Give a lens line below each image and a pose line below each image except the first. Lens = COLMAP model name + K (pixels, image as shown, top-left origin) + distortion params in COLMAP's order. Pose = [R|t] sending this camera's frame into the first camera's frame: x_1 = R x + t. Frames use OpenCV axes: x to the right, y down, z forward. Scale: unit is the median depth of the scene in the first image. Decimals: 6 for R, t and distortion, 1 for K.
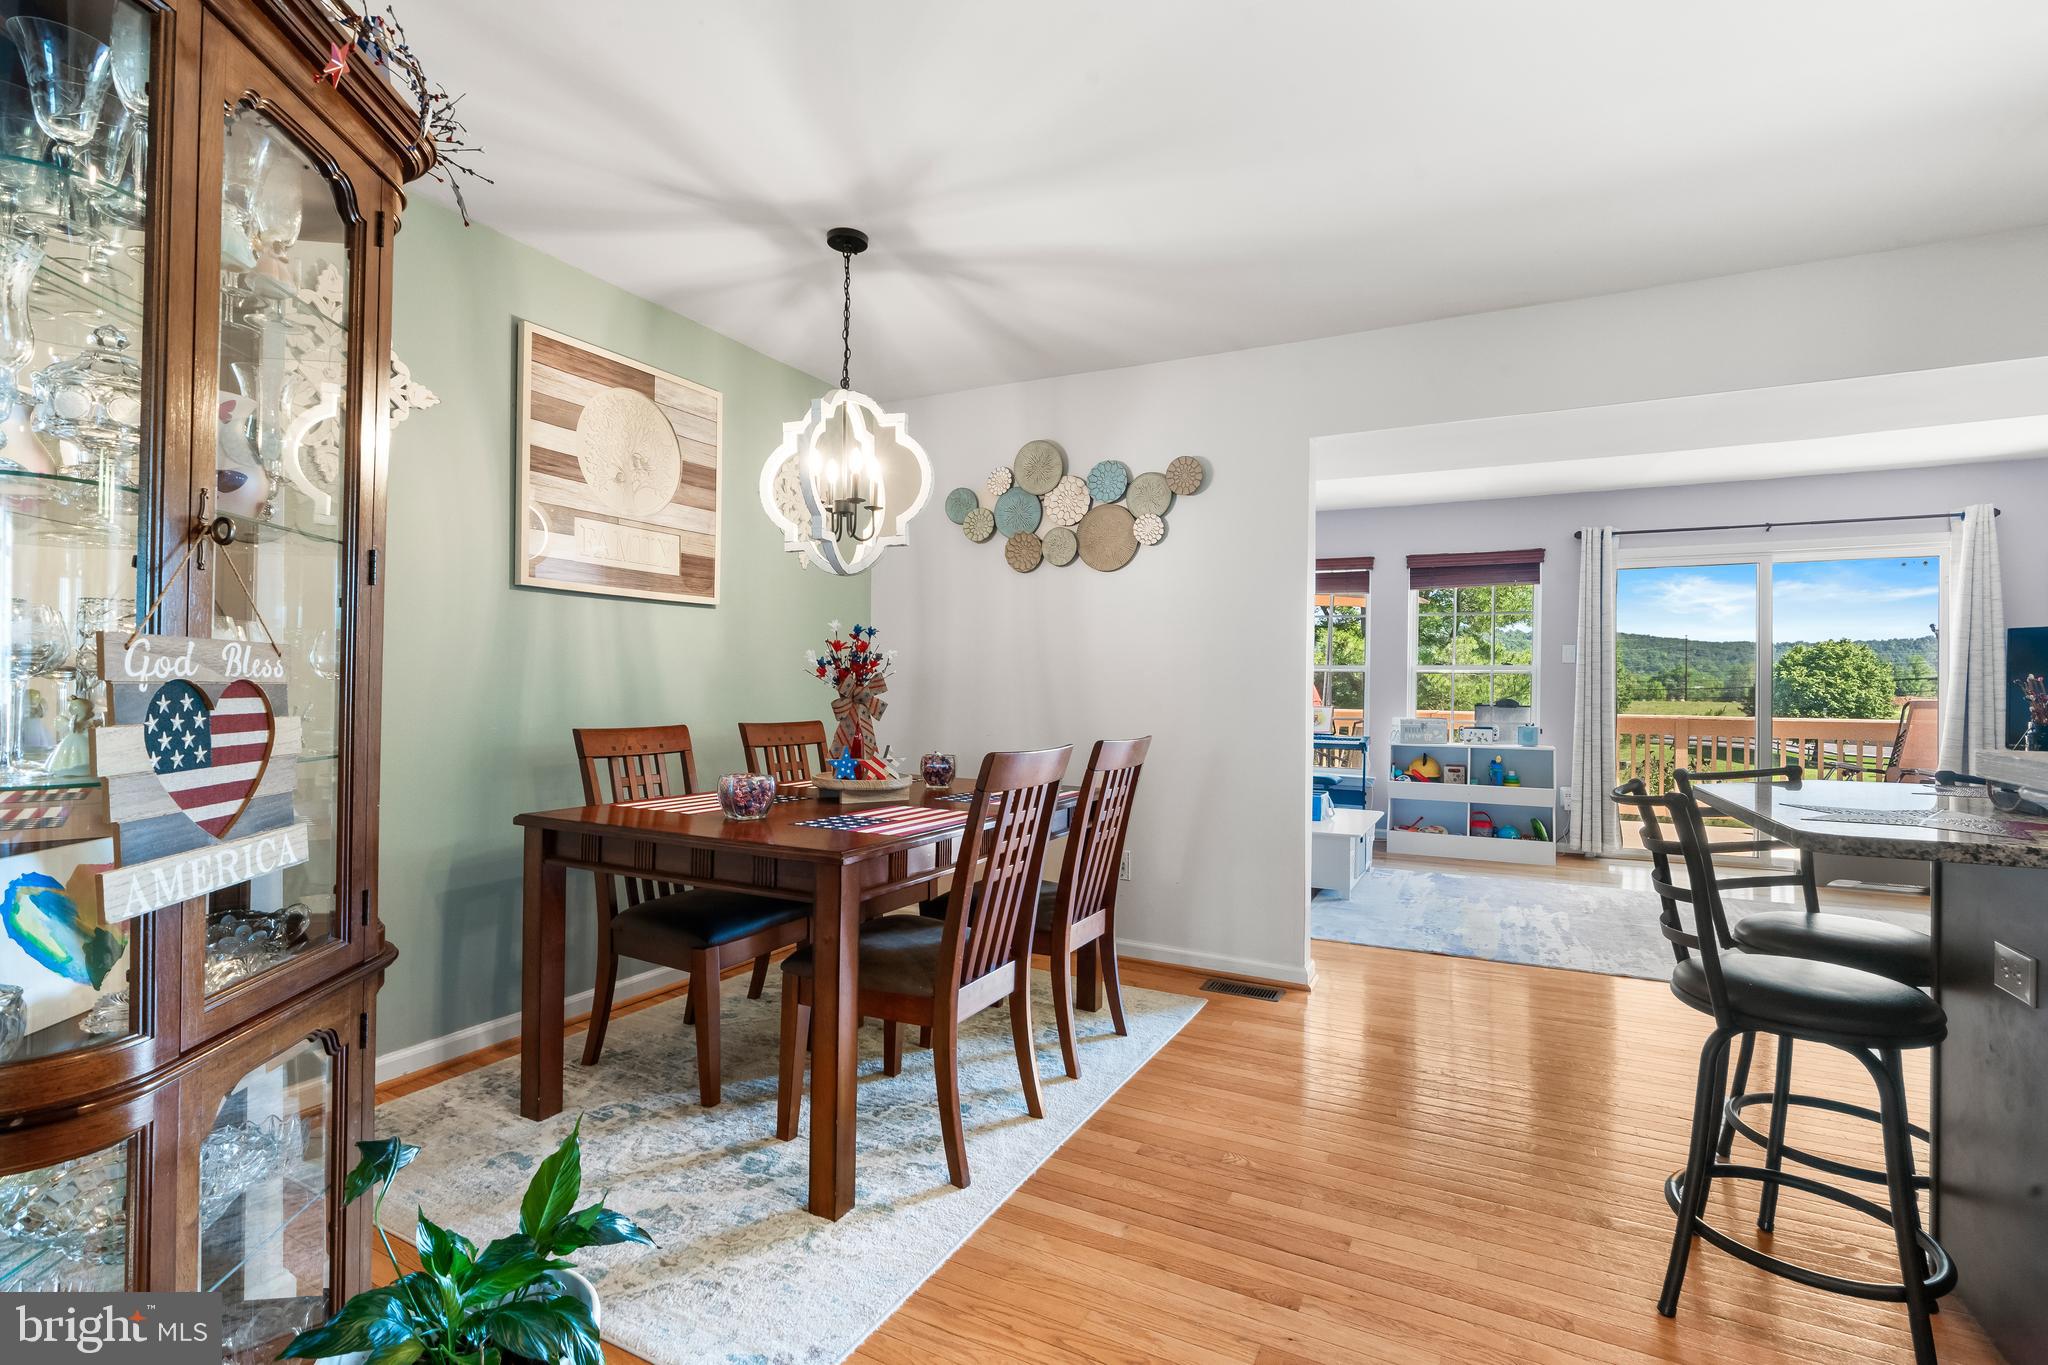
lens RADIAL K [[934.8, 0, 1034.7], [0, 934.8, 681.3], [0, 0, 1]] dist [-0.001955, -0.000082]
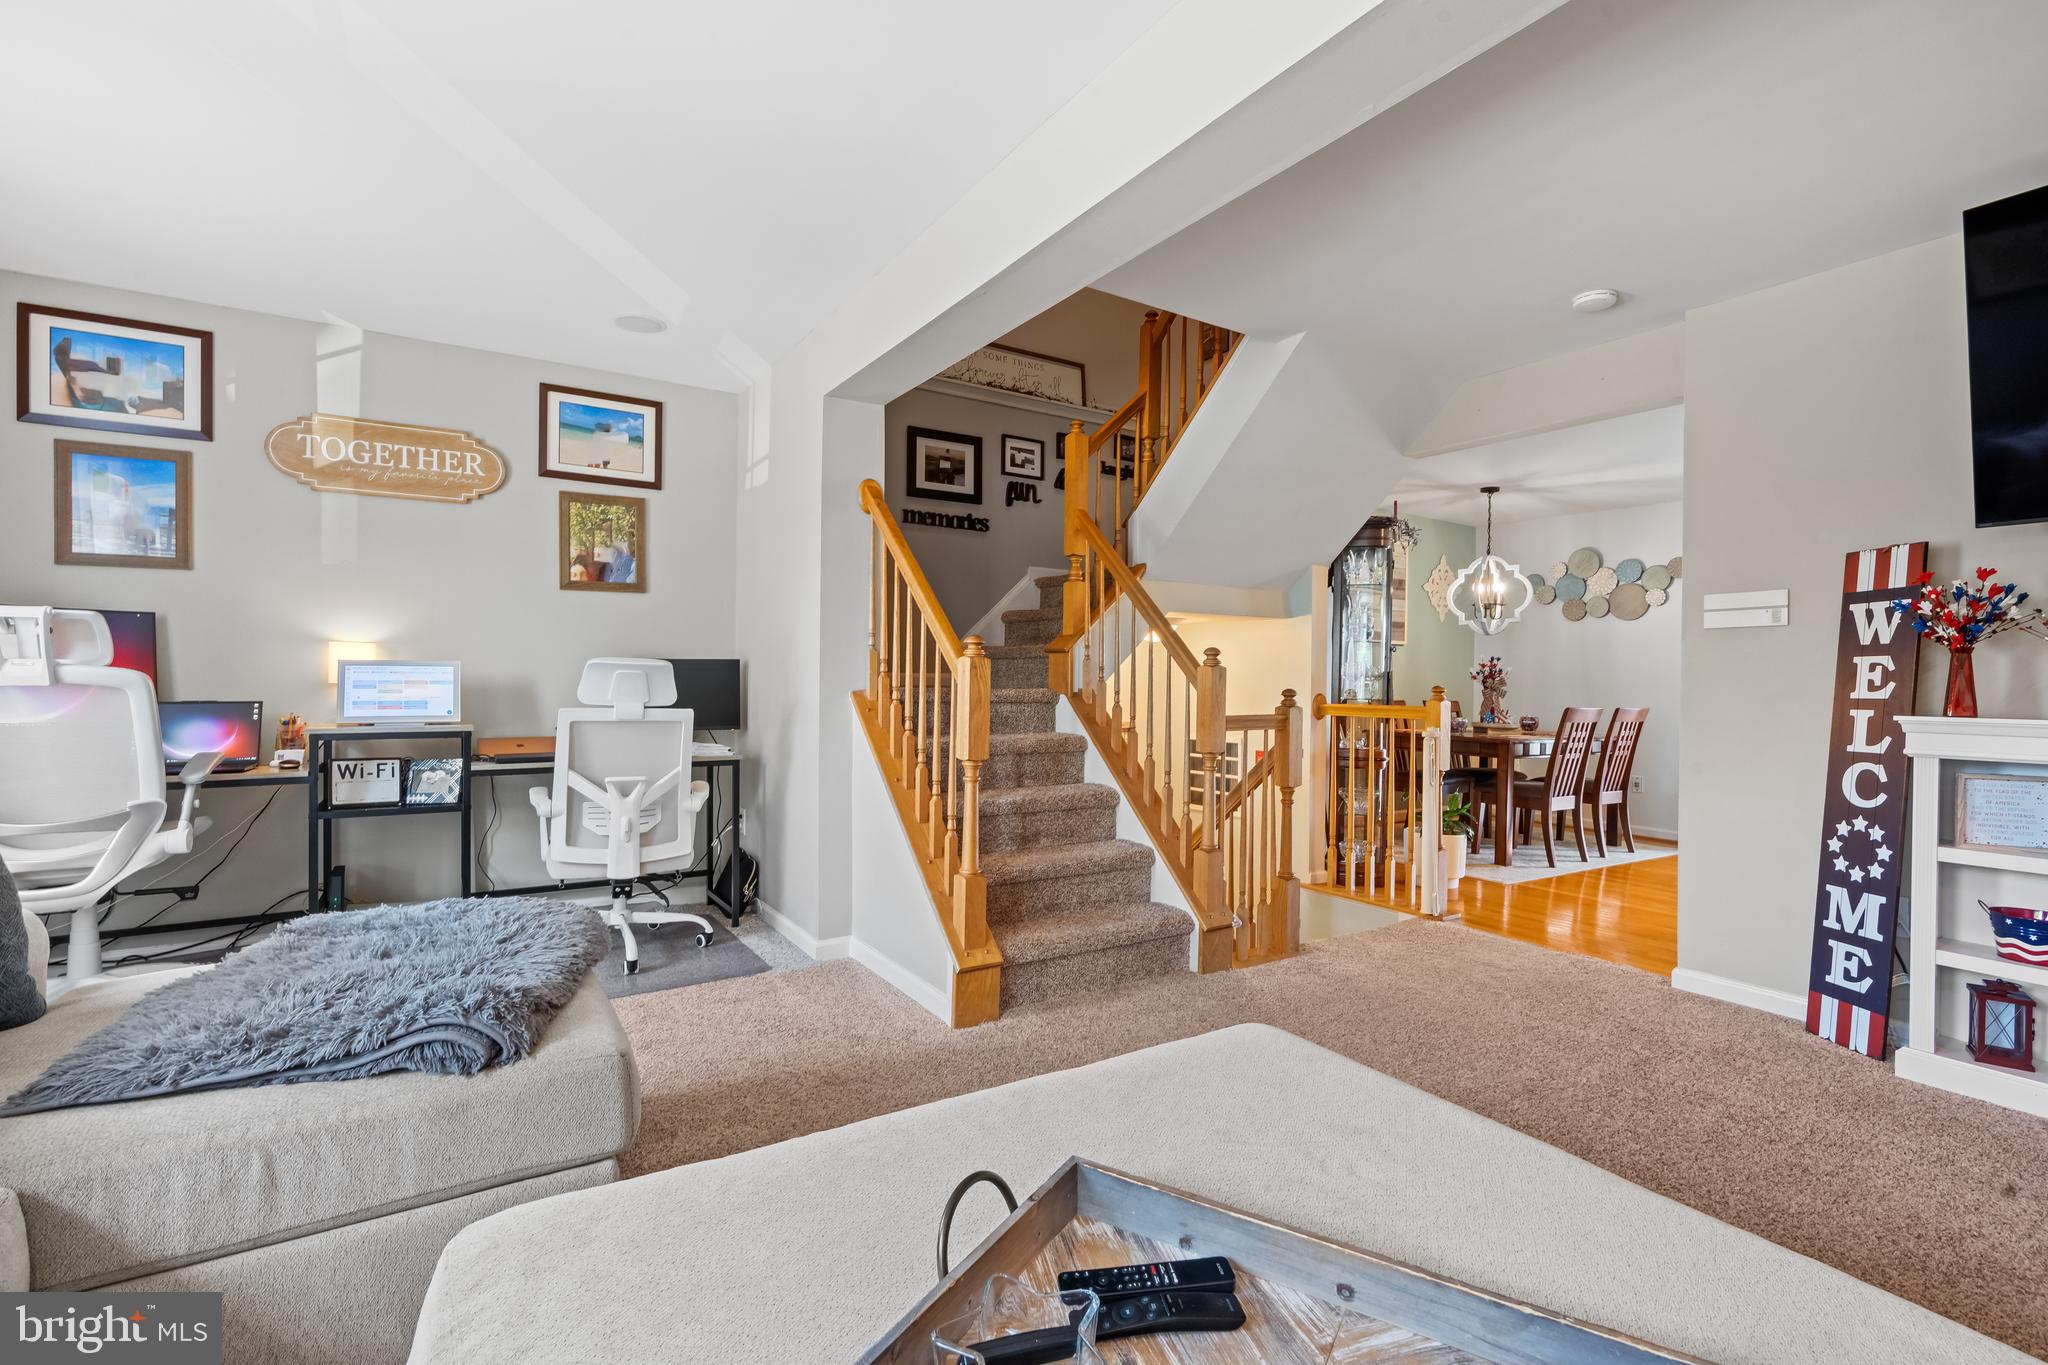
lens RADIAL K [[936.1, 0, 1023.8], [0, 936.1, 689.5], [0, 0, 1]] dist [-0.003821, 0.000409]
pose [[0.866568, 0.003795, -0.499045, -0.041391], [0.000464, 0.999965, 0.008409, 0.000090], [0.499059, -0.007519, 0.866535, -1.457612]]
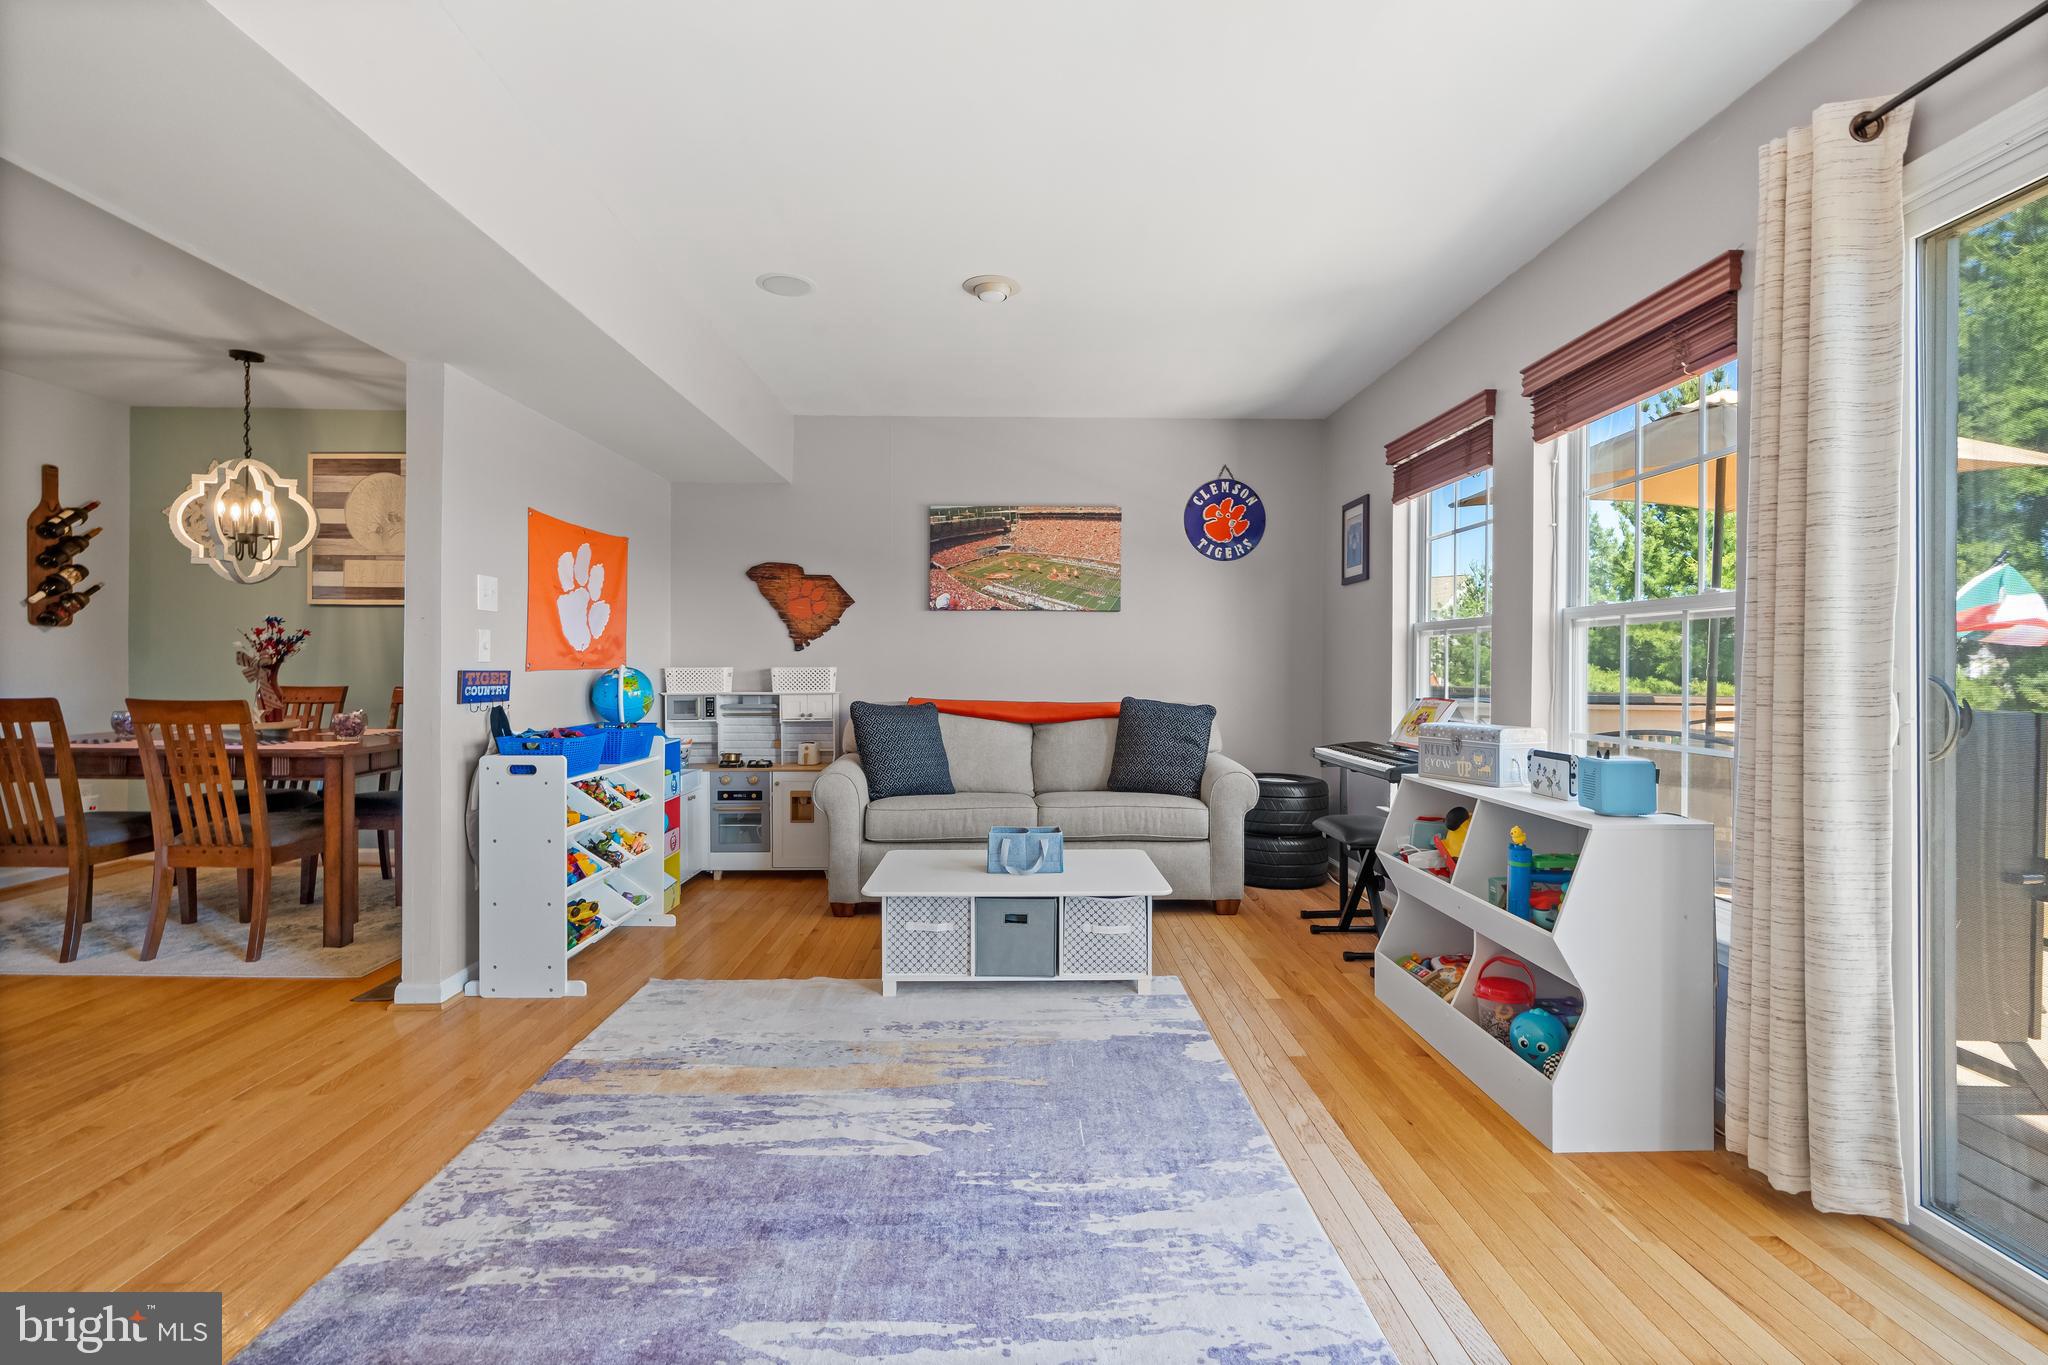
lens RADIAL K [[936.4, 0, 1023.6], [0, 936.4, 668.6], [0, 0, 1]] dist [-0.005556, 0.000129]
pose [[0.463628, -0.004740, -0.886017, 1.539371], [0.001537, 0.999988, -0.004546, 0.028478], [0.886029, 0.000746, 0.463630, 1.290848]]
